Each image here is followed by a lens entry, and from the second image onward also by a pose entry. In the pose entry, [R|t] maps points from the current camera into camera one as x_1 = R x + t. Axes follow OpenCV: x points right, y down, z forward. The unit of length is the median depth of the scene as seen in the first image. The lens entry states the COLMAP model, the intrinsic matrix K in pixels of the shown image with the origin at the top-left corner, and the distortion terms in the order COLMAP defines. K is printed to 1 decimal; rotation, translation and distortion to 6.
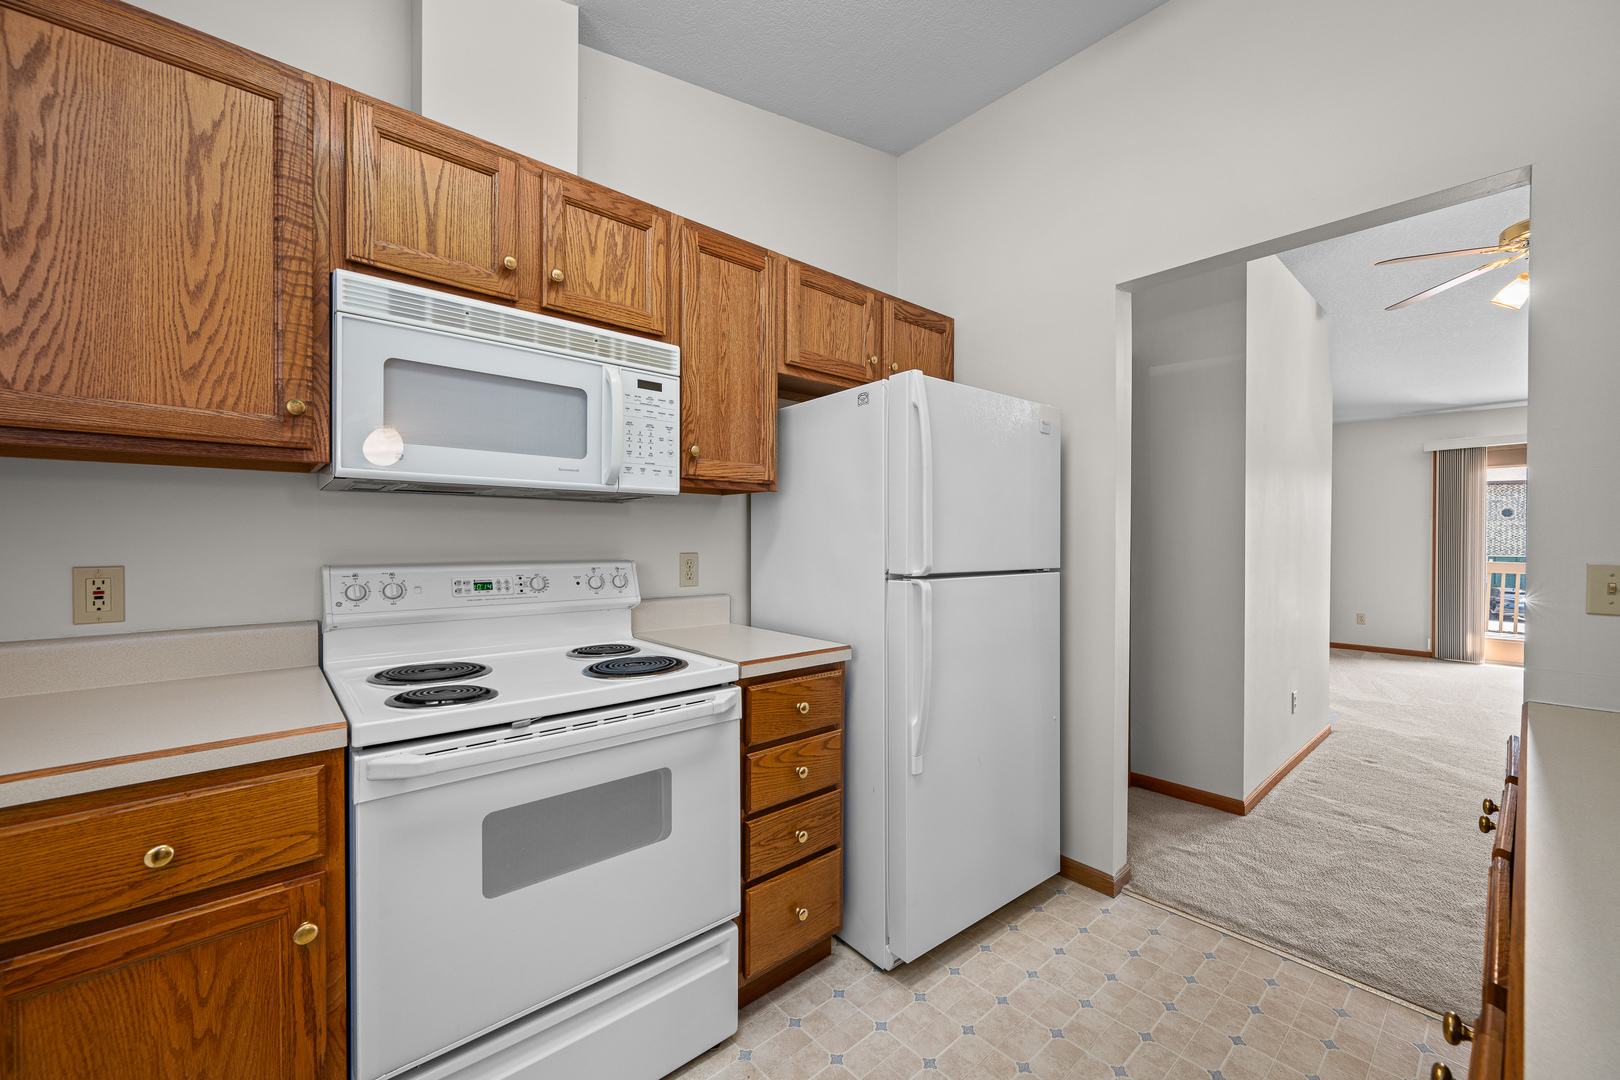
lens RADIAL K [[640.7, 0, 816.4], [0, 640.7, 540.2], [0, 0, 1]] dist [-0.003199, -0.000335]
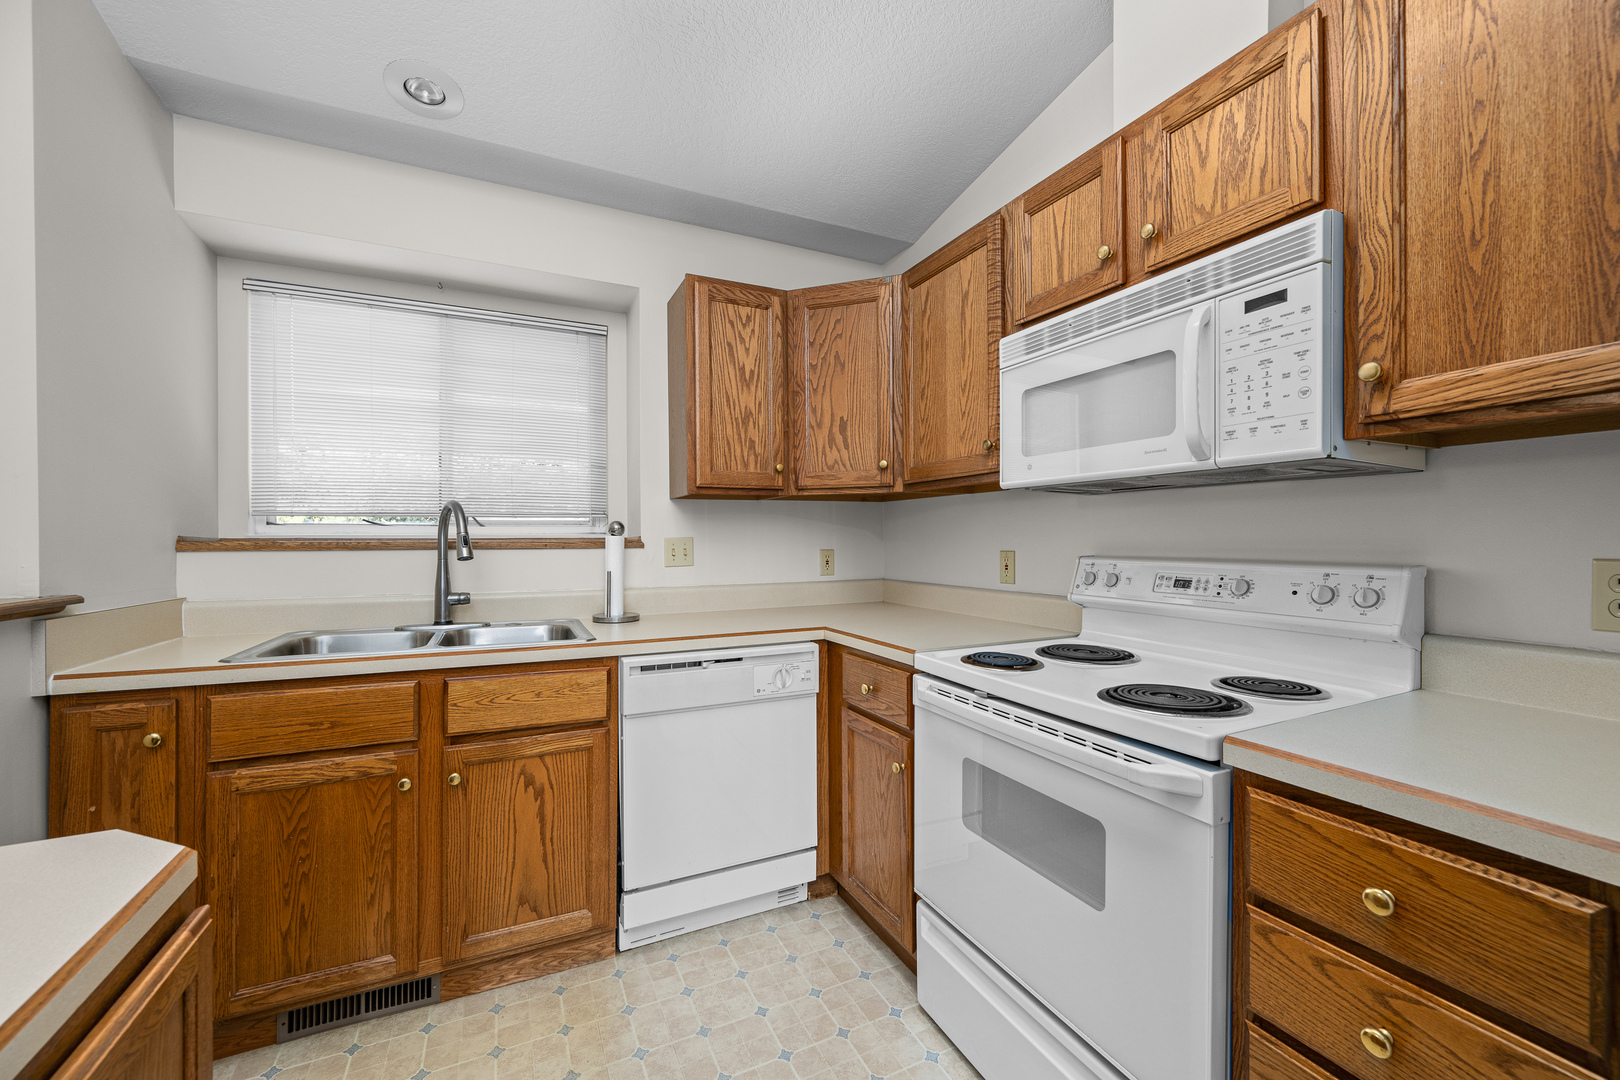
lens RADIAL K [[640.7, 0, 807.6], [0, 640.7, 538.6], [0, 0, 1]] dist [-0.003199, -0.000335]
pose [[-0.284924, -0.000194, -0.958550, 0.533416], [0.000661, 1.000000, -0.000399, 0.006630], [0.958550, -0.000747, -0.284924, 0.755209]]
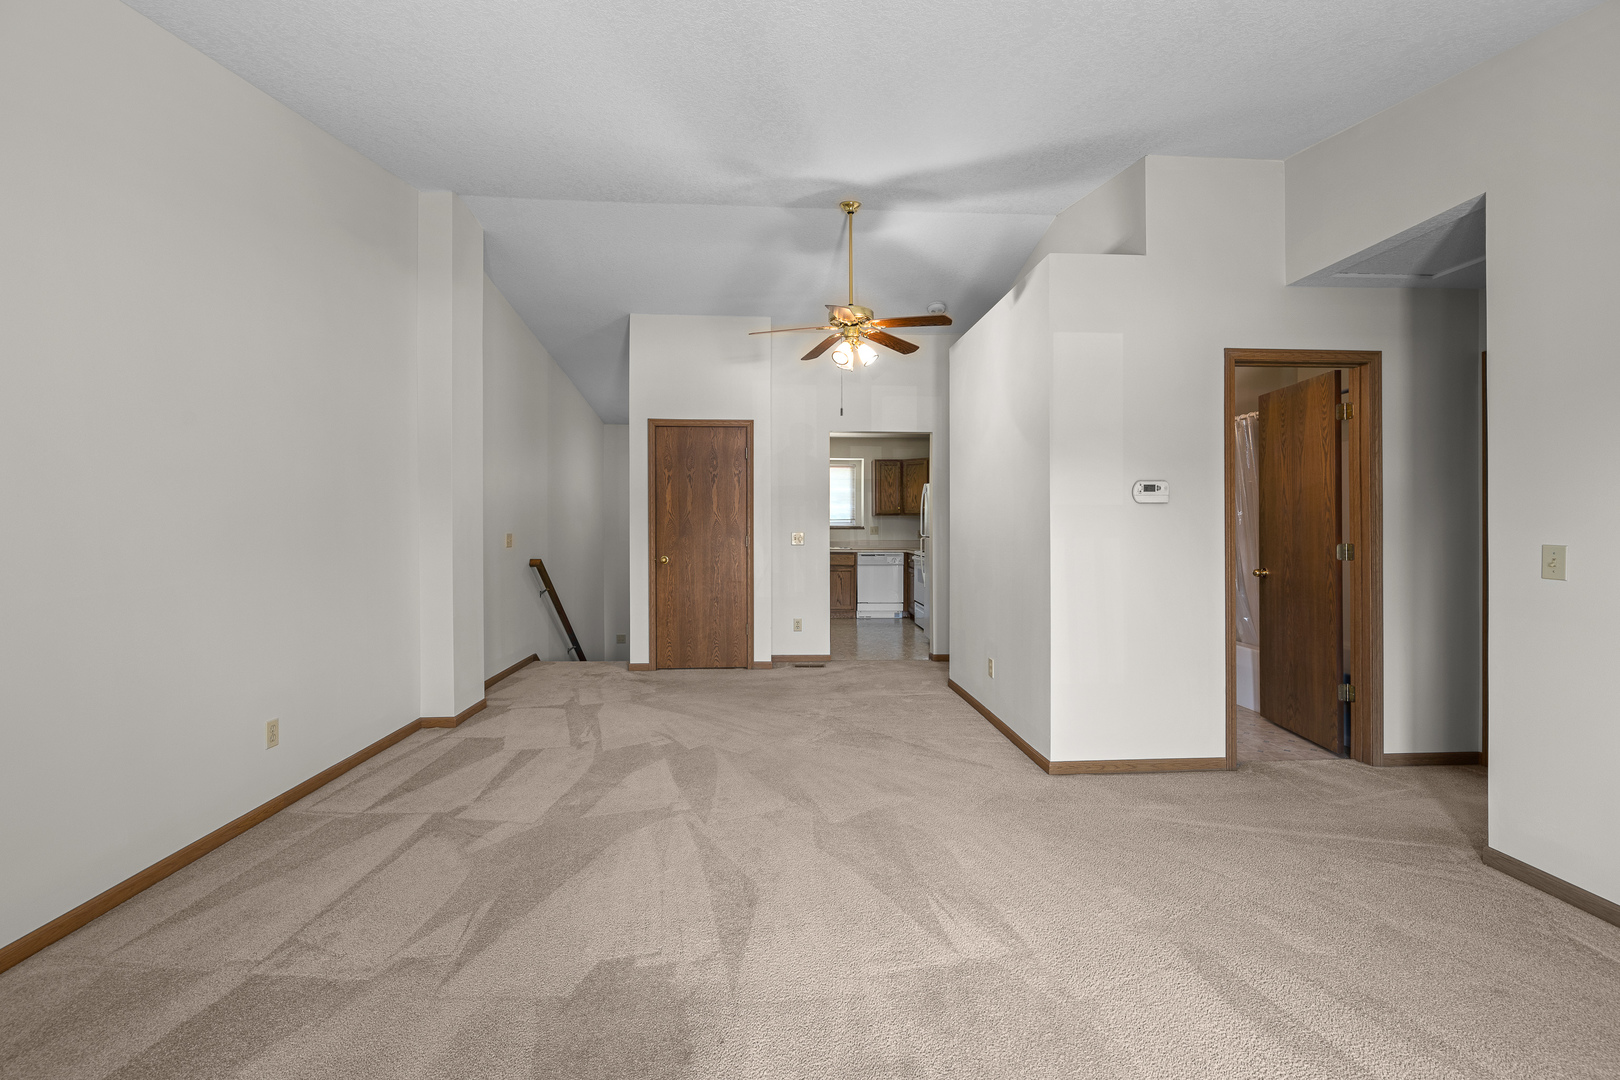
lens RADIAL K [[640.7, 0, 809.3], [0, 640.7, 528.9], [0, 0, 1]] dist [-0.003199, -0.000335]
pose [[-0.621176, 0.001787, -0.783669, 3.945395], [-0.008053, 0.999930, 0.008663, -0.019178], [0.783630, 0.011692, -0.621118, 3.097568]]
